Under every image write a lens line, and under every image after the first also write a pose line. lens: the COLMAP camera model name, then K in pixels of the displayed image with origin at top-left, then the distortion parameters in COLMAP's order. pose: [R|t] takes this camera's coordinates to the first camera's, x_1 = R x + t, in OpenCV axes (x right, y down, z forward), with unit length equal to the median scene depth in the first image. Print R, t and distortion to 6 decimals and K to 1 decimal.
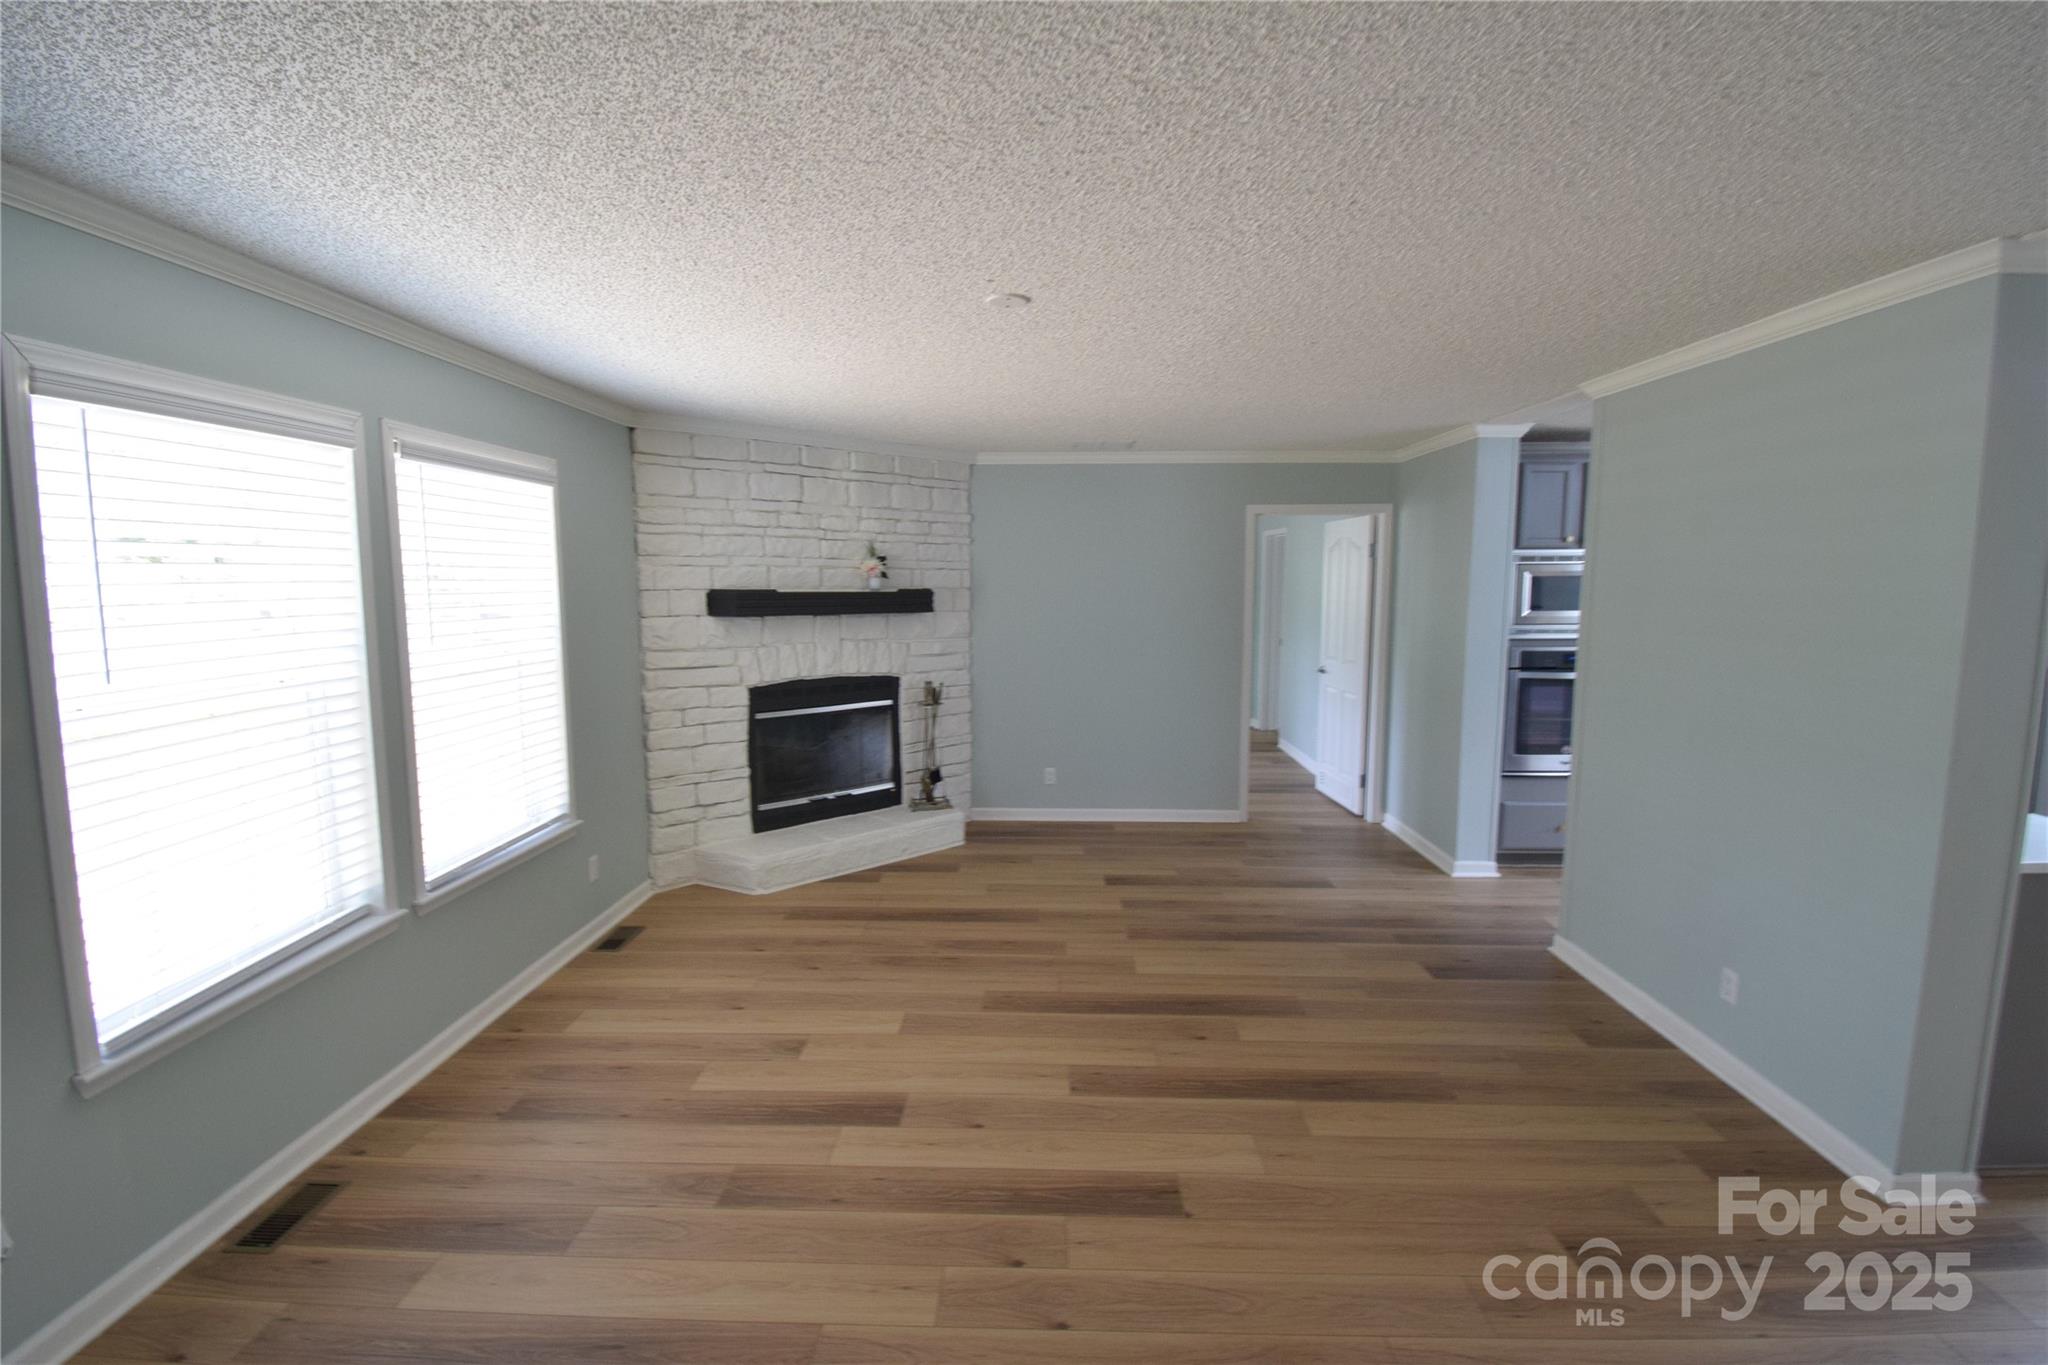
lens RADIAL K [[905.2, 0, 1029.5], [0, 905.2, 675.6], [0, 0, 1]] dist [0.008056, -0.017192]
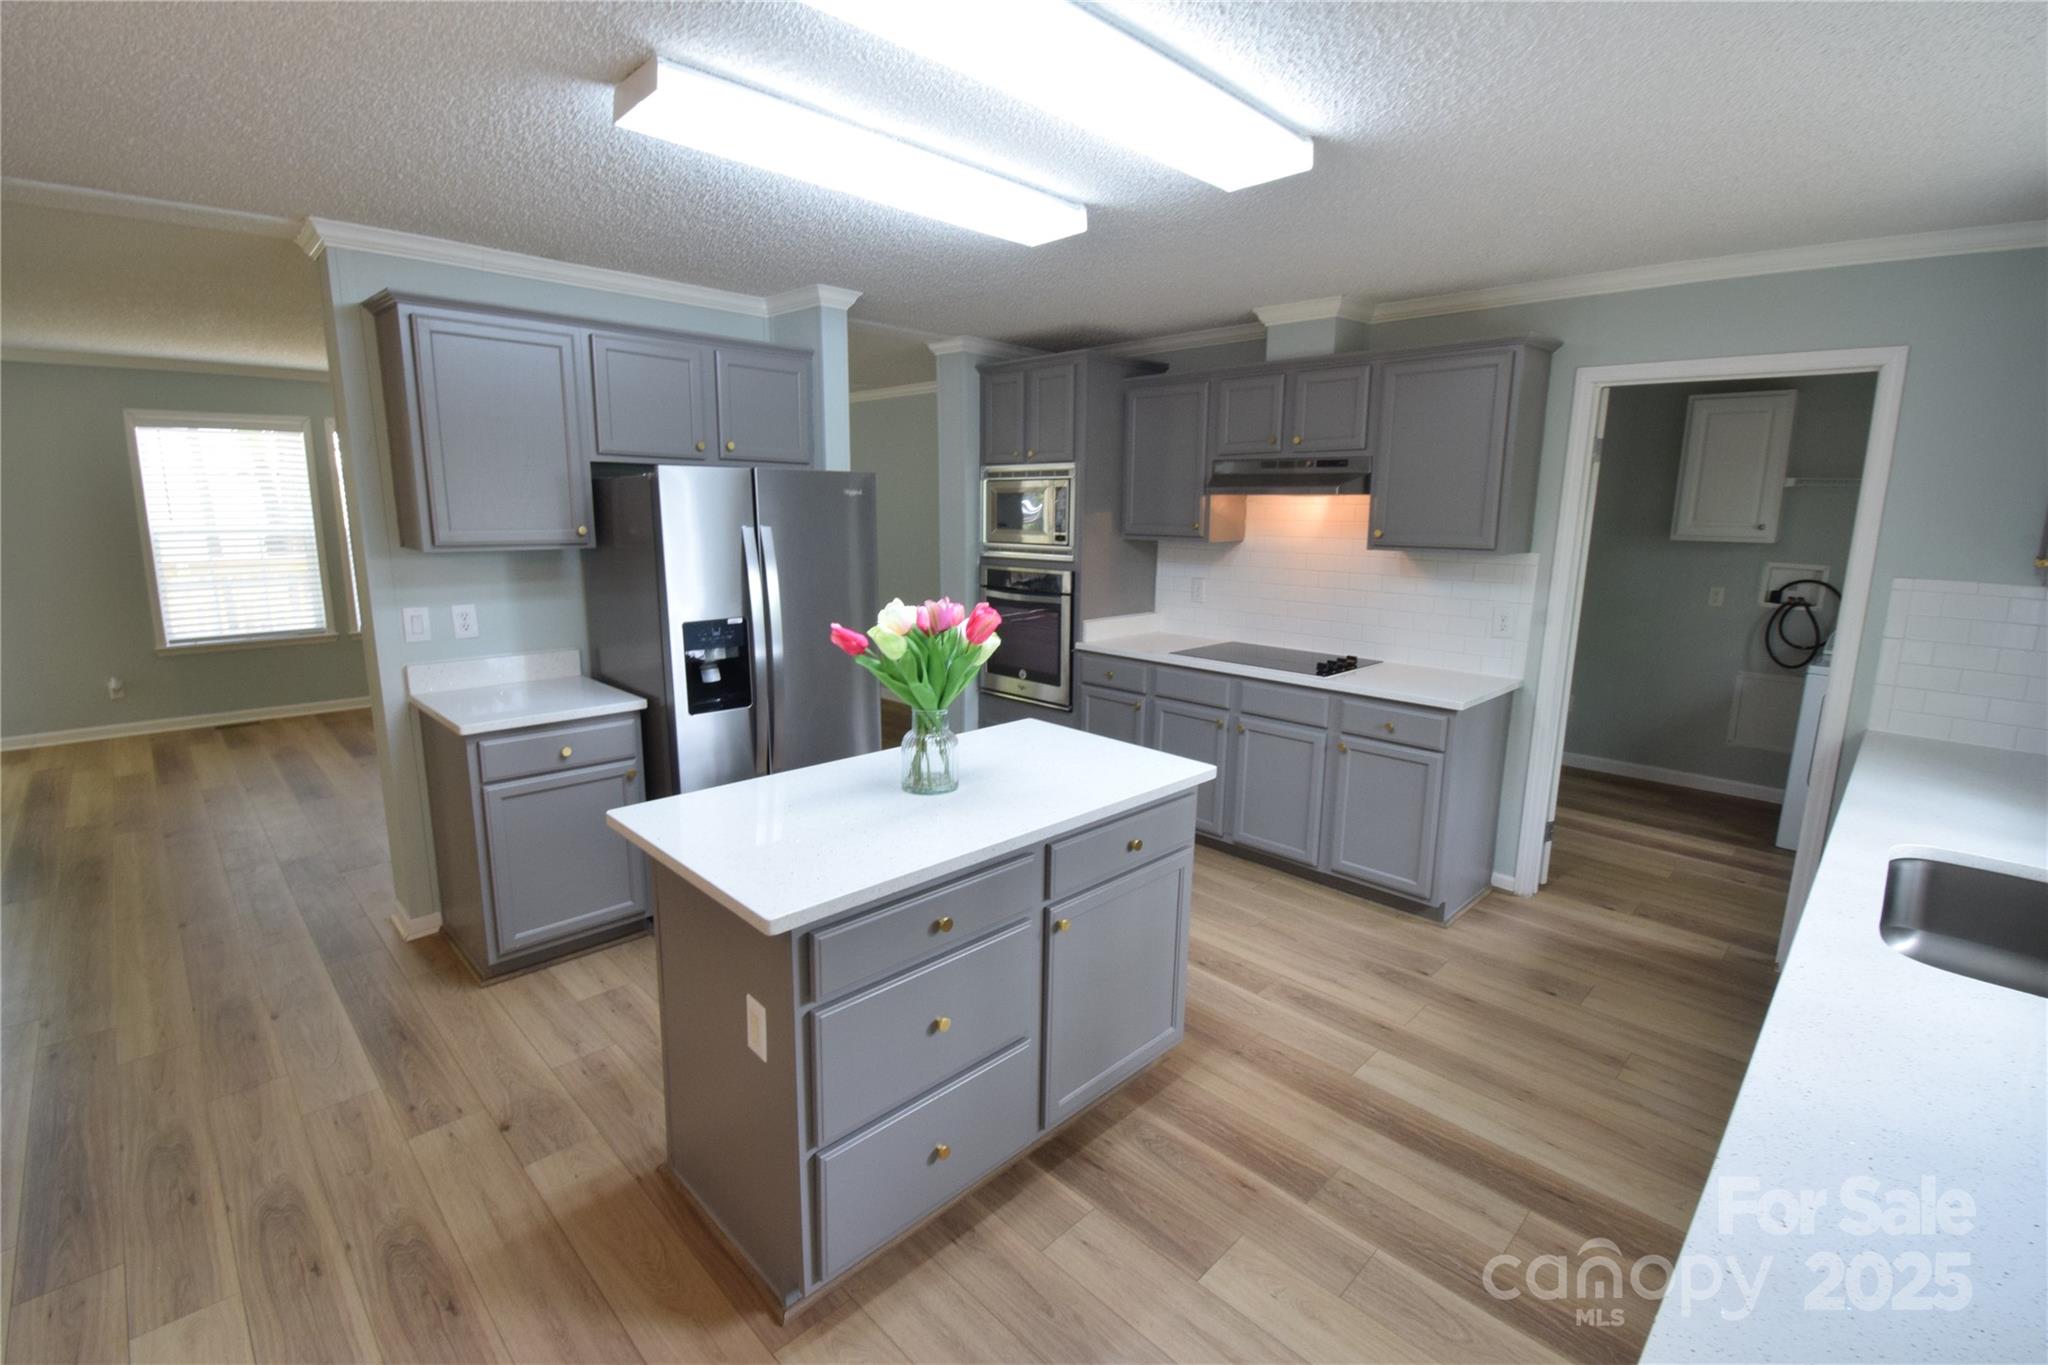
lens RADIAL K [[905.2, 0, 1024.3], [0, 905.2, 678.1], [0, 0, 1]] dist [0.008056, -0.017192]
pose [[0.711083, 0.138931, -0.689245, 1.288894], [-0.087526, 0.990149, 0.109285, -0.021066], [0.697639, -0.017384, 0.716239, 0.335338]]
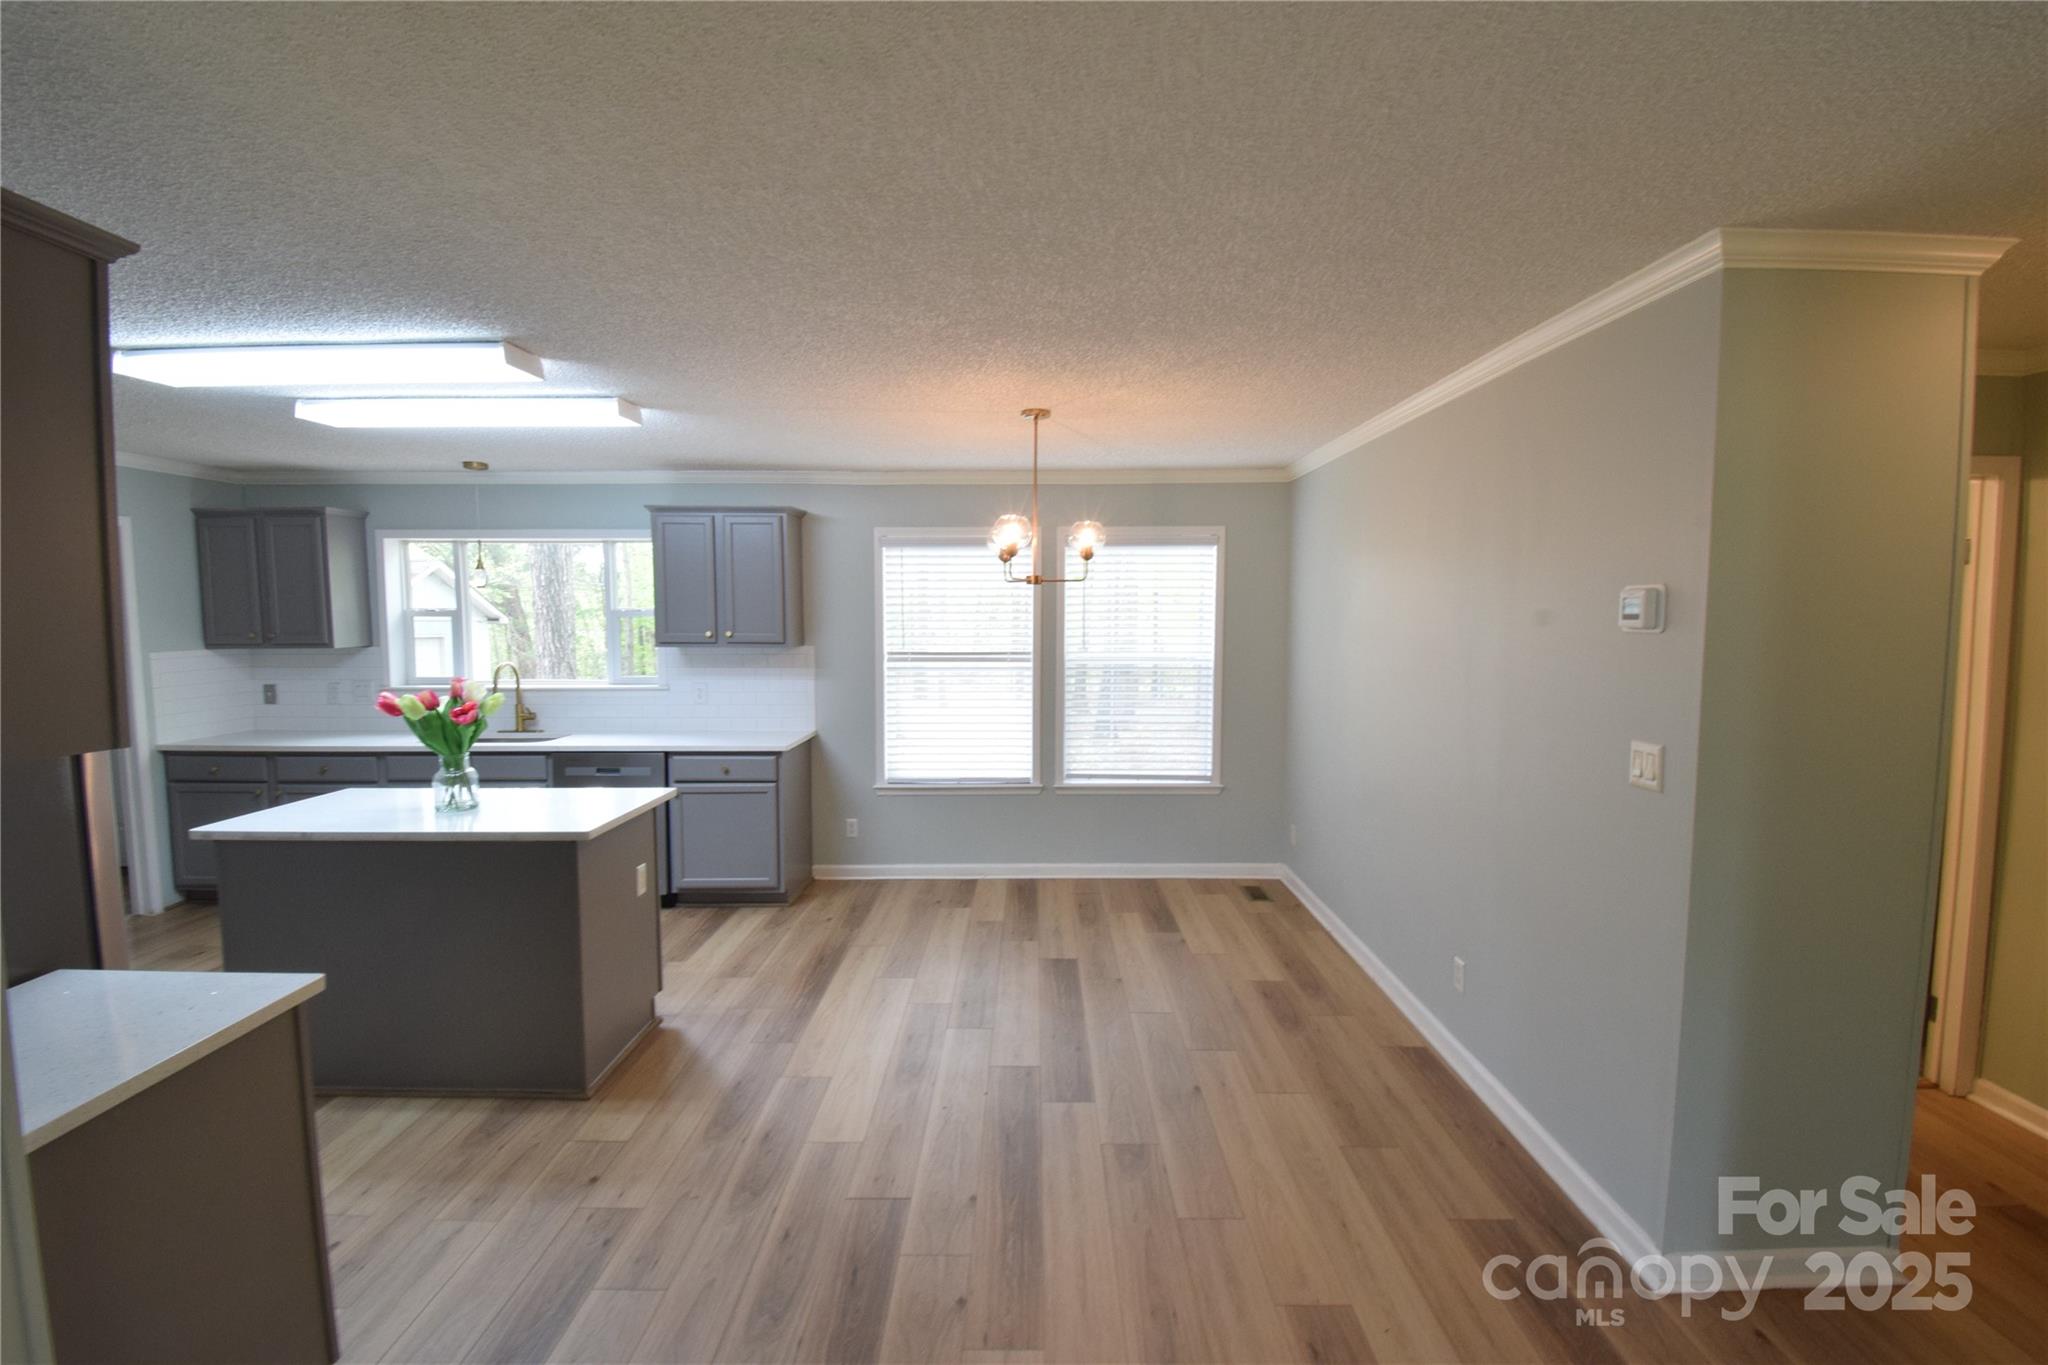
lens RADIAL K [[905.2, 0, 1030.8], [0, 905.2, 677.7], [0, 0, 1]] dist [0.008056, -0.017192]
pose [[-0.006965, -0.077905, 0.996936, 0.314819], [0.112783, 0.990538, 0.078193, -0.013143], [-0.993595, 0.112982, 0.001887, 0.197604]]
